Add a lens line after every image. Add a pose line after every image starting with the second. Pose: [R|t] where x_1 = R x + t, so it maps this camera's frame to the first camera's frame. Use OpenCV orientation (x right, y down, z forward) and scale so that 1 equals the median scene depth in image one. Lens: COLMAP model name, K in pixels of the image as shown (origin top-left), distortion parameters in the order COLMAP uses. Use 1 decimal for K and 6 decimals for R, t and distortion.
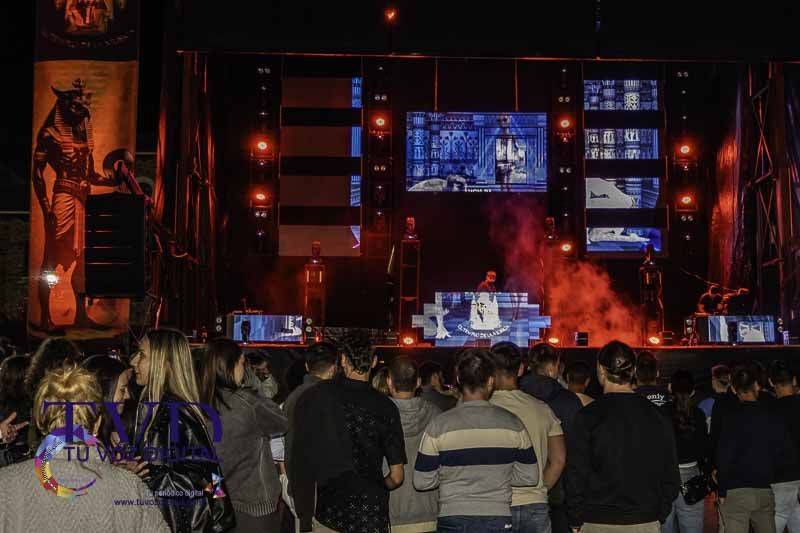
lens RADIAL K [[1085.7, 0, 400.0], [0, 1085.7, 266.5], [0, 0, 1]] dist [-0.005084, 0.003894]
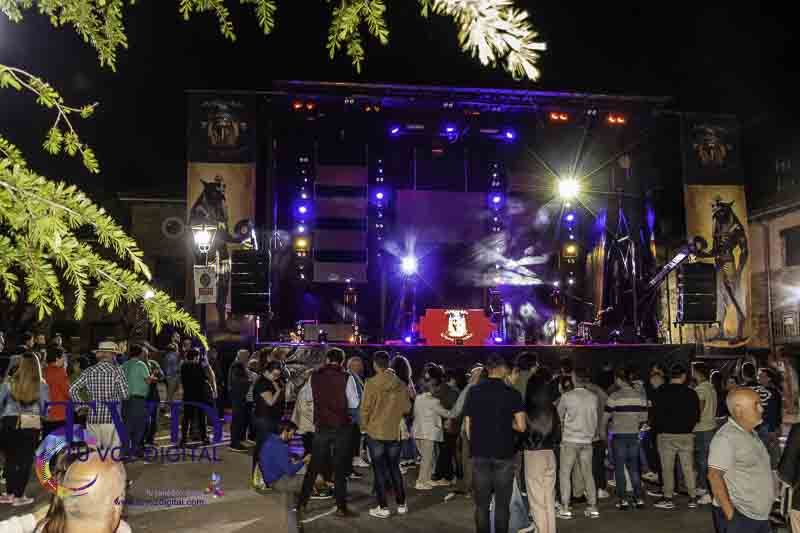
lens RADIAL K [[847.9, 0, 396.7], [0, 847.9, 267.5], [0, 0, 1]] dist [-0.022528, 0.001960]
pose [[0.991042, 0.012911, 0.132925, -0.155214], [-0.012979, 0.999916, -0.000348, -0.031957], [-0.132918, -0.001380, 0.991126, -0.198169]]
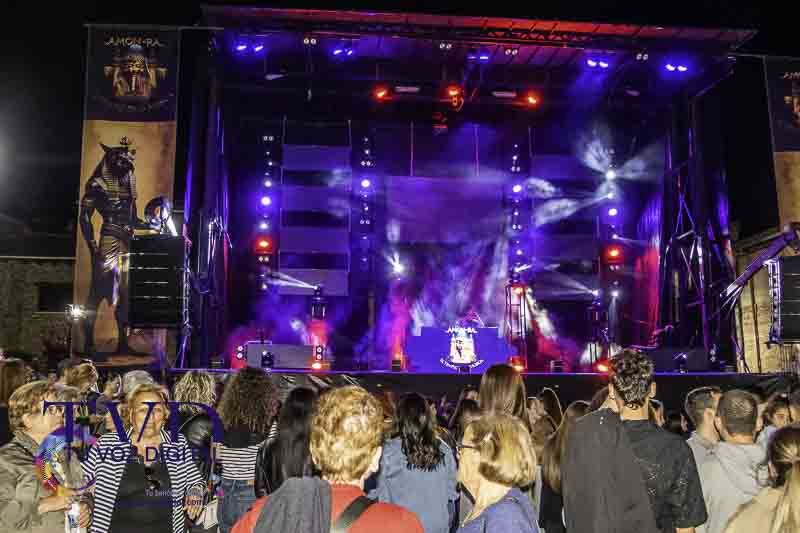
lens RADIAL K [[847.9, 0, 396.7], [0, 847.9, 267.5], [0, 0, 1]] dist [-0.022528, 0.001960]
pose [[0.995688, 0.015470, 0.091464, -0.069376], [-0.011113, 0.998787, -0.047964, 0.003586], [-0.092095, 0.046741, 0.994653, 0.071604]]
